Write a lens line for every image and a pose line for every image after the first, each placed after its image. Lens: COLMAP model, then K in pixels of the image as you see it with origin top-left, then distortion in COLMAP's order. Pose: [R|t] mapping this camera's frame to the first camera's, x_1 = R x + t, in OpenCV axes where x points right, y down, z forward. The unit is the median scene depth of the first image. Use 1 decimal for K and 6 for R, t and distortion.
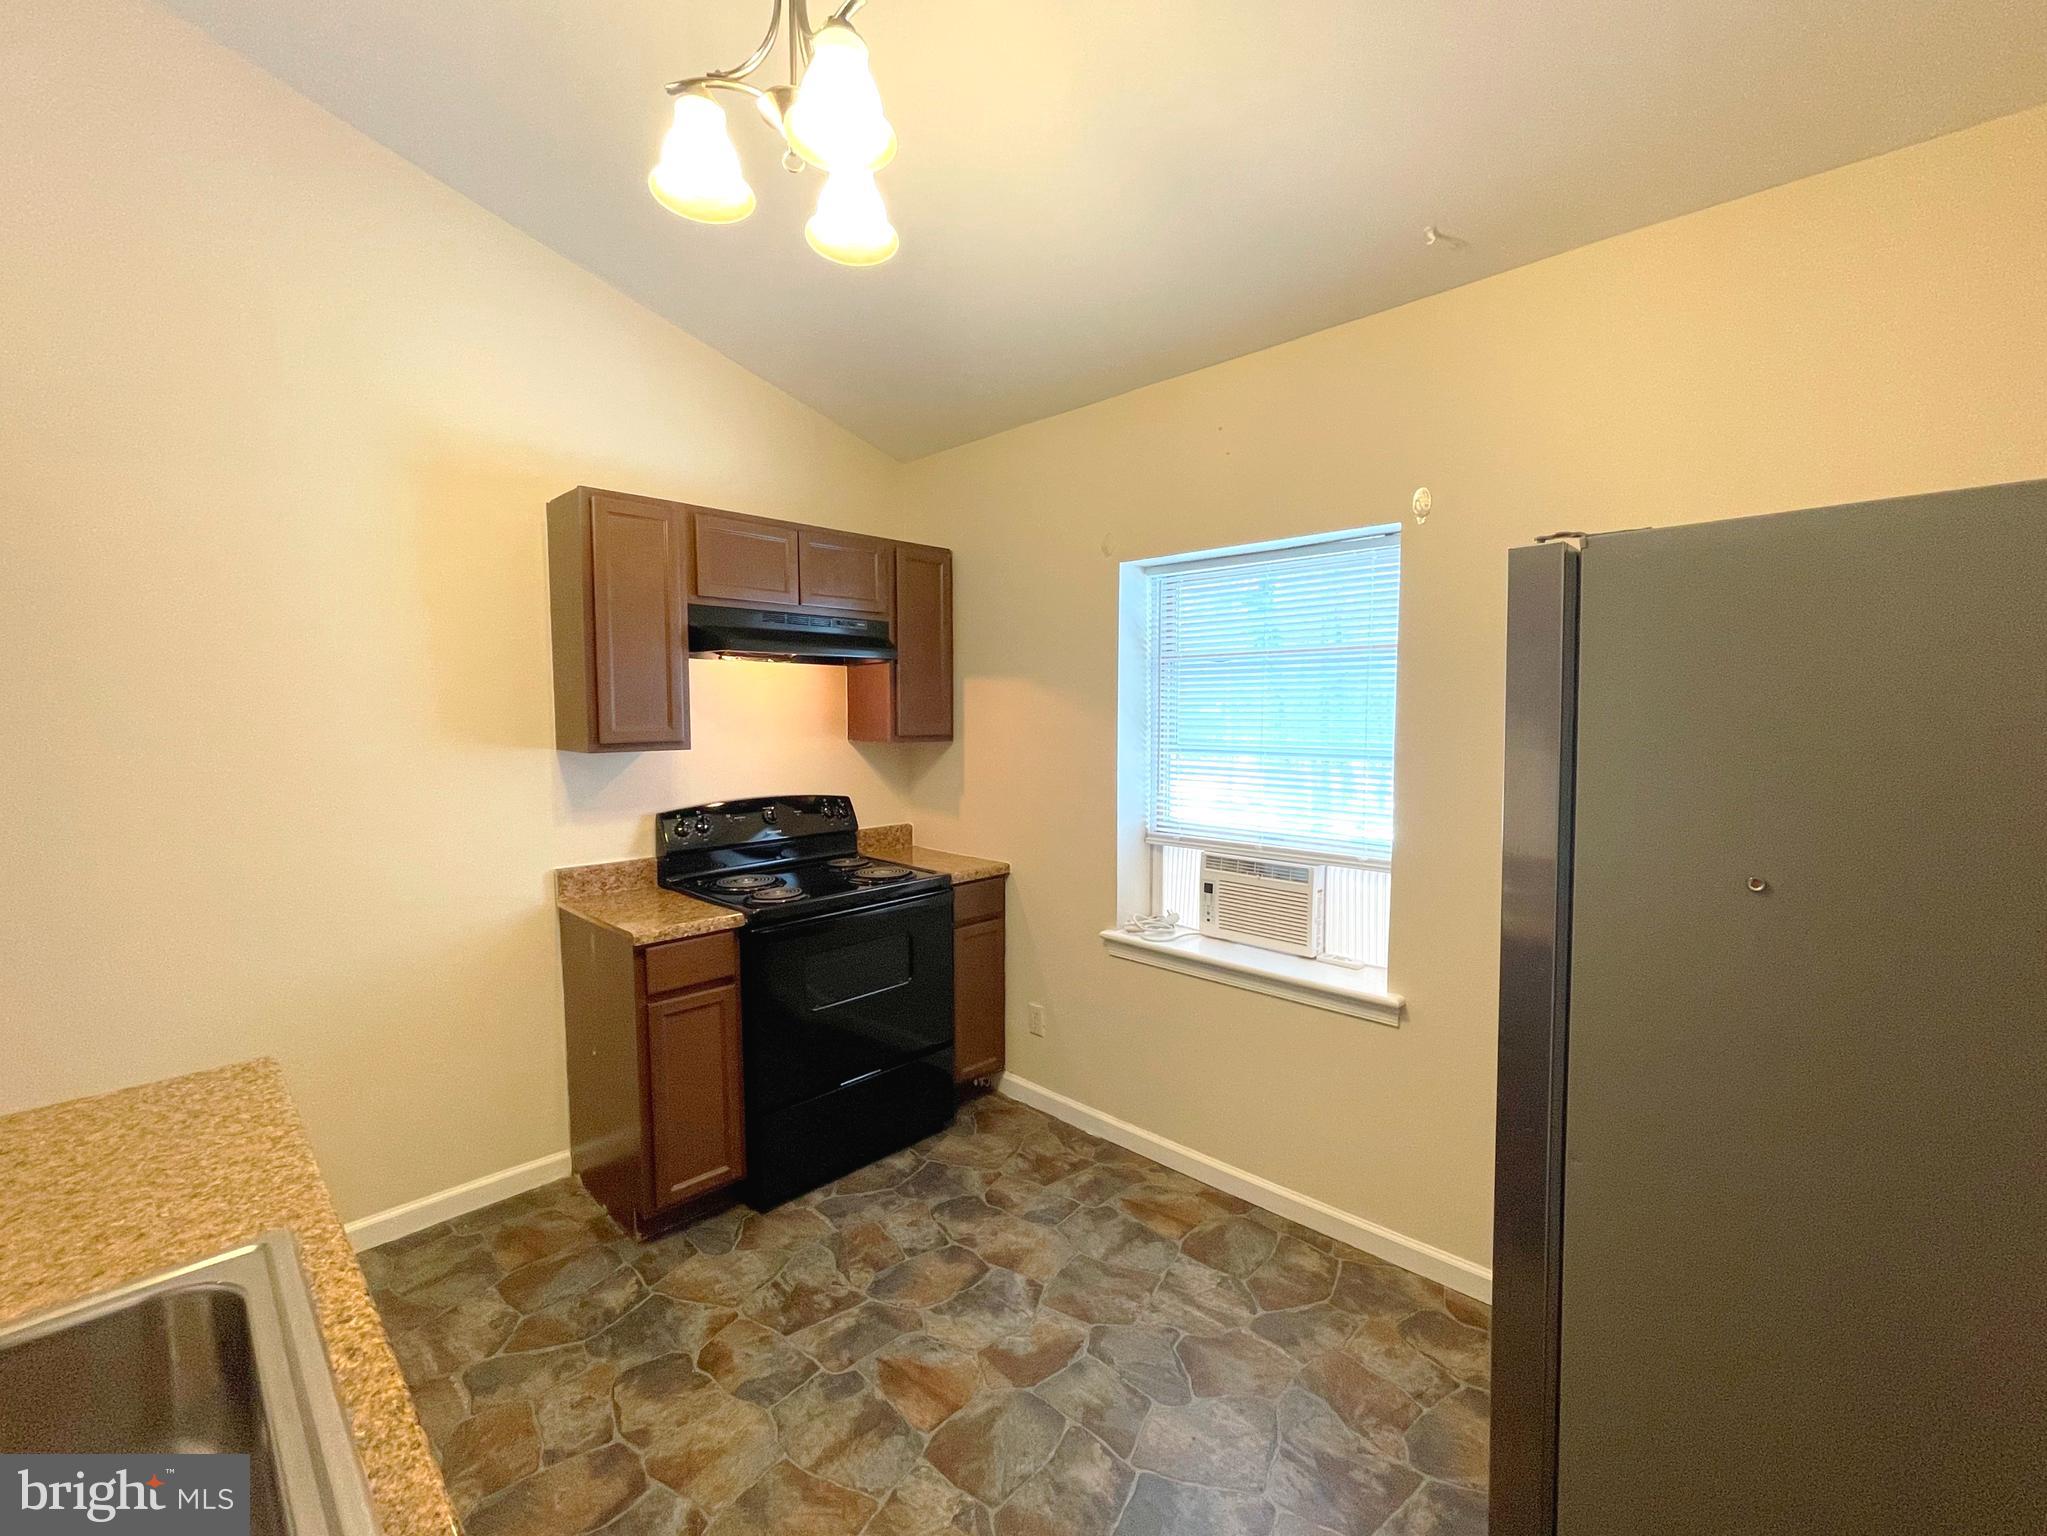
lens RADIAL K [[846.0, 0, 1007.3], [0, 846.0, 769.5], [0, 0, 1]] dist [-0.005390, -0.000052]
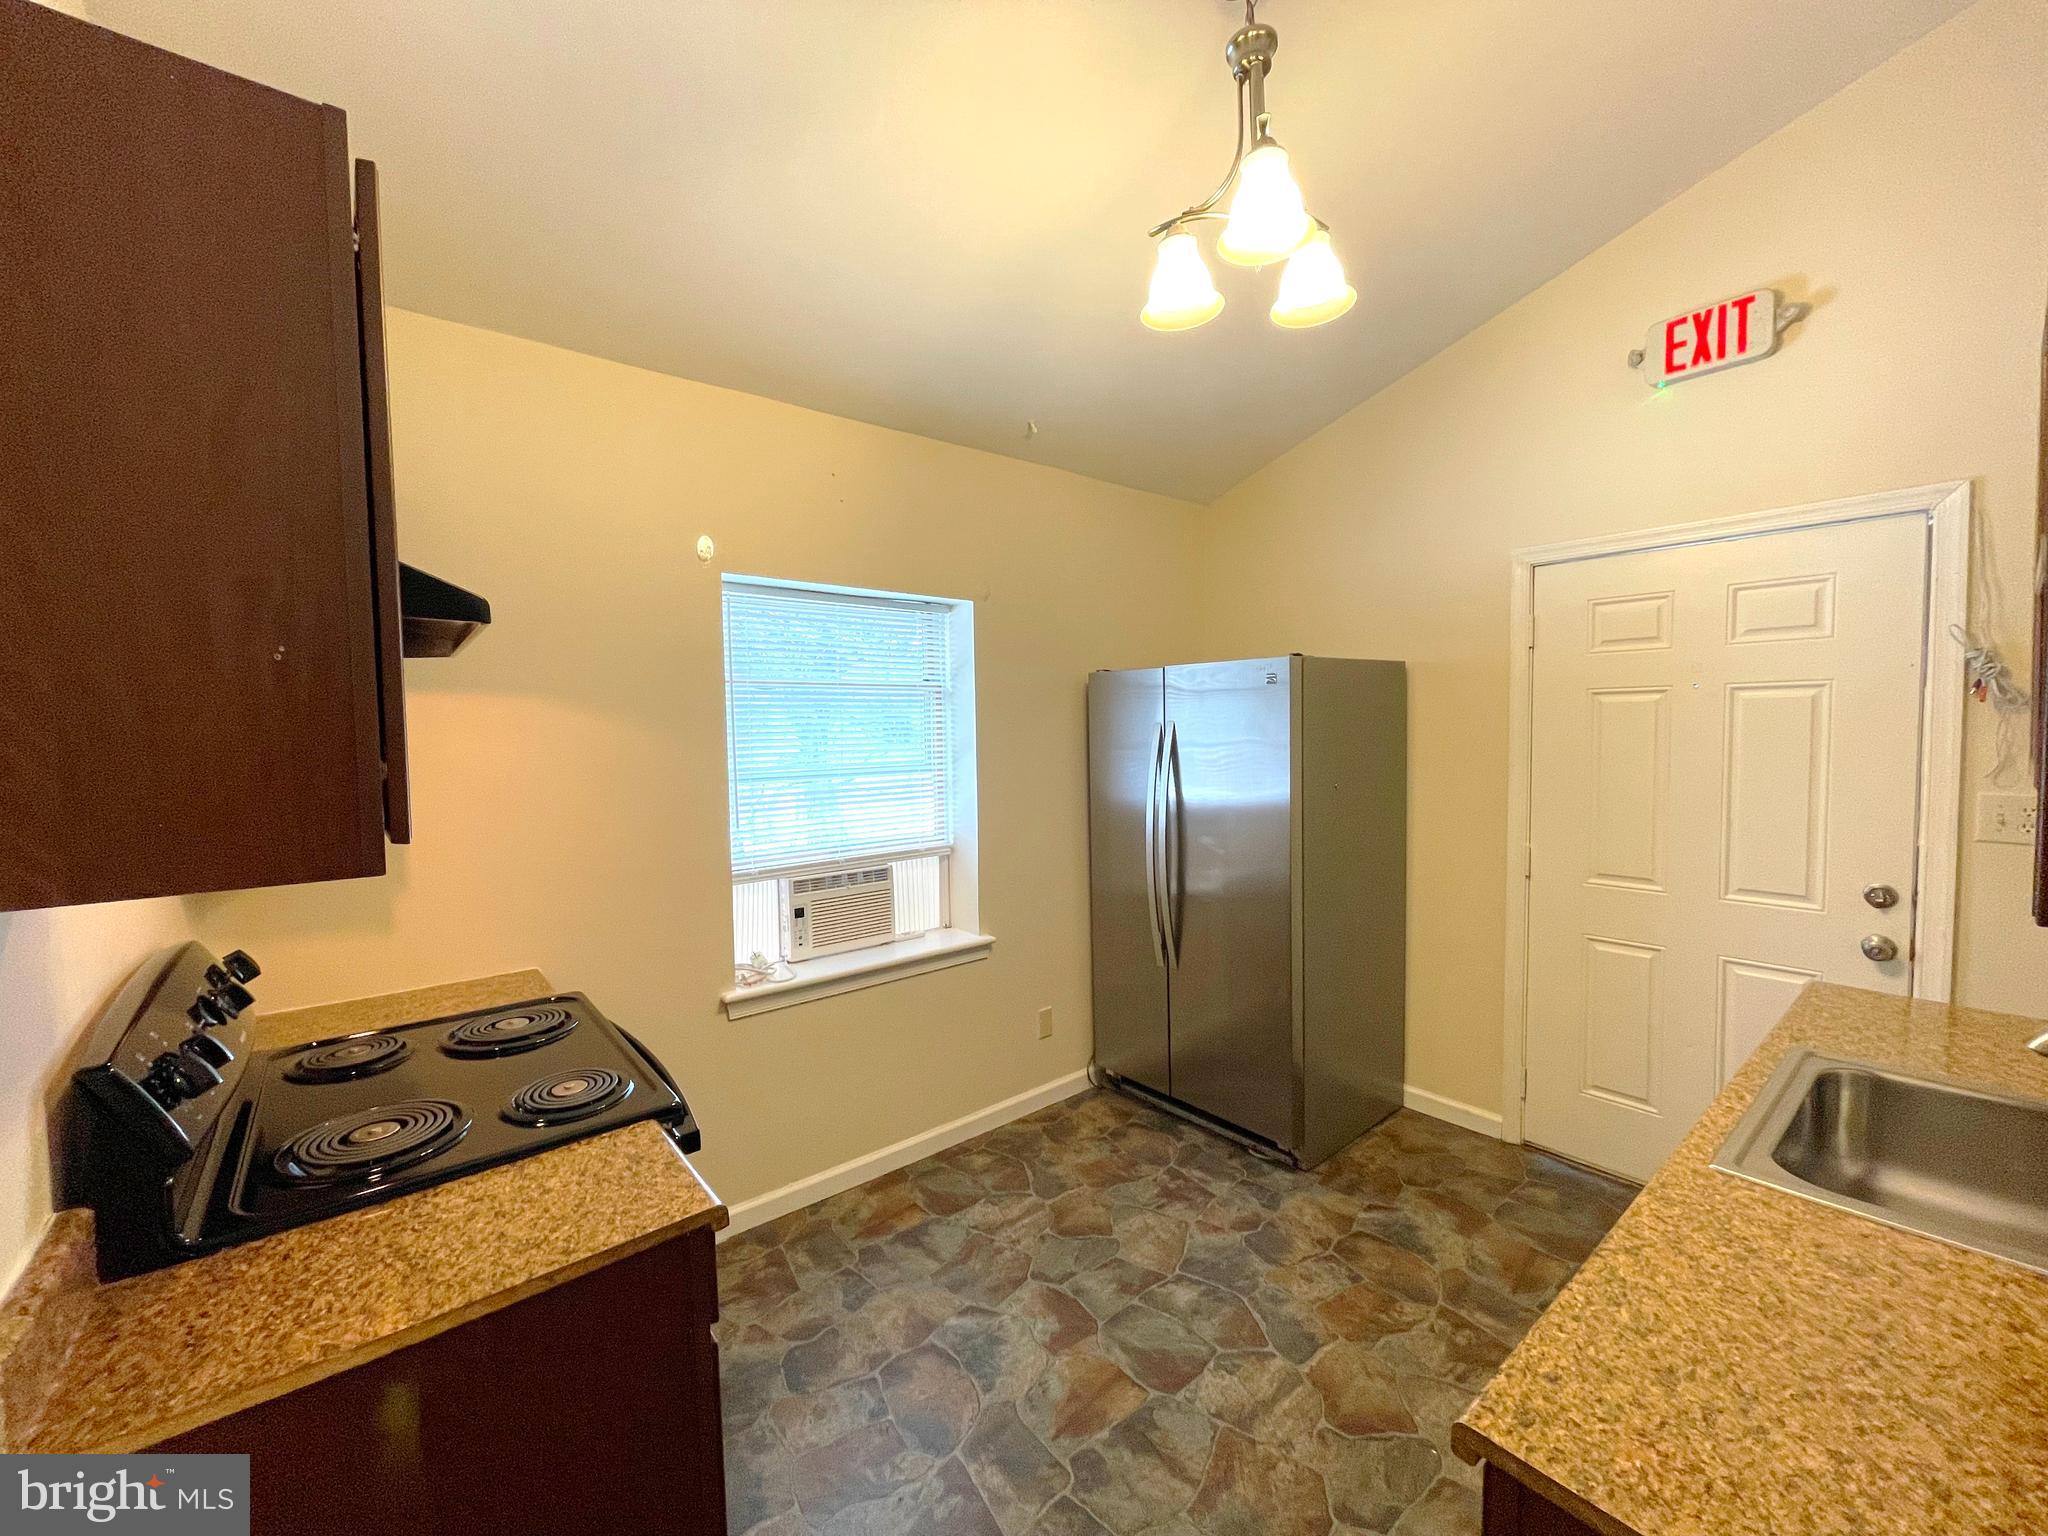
lens RADIAL K [[846.5, 0, 1007.8], [0, 846.5, 769.5], [0, 0, 1]] dist [-0.005390, -0.000052]
pose [[0.111789, -0.049707, 0.992488, -0.939724], [0.092428, 0.994939, 0.039419, -0.060728], [-0.989424, 0.087327, 0.115818, 0.799034]]
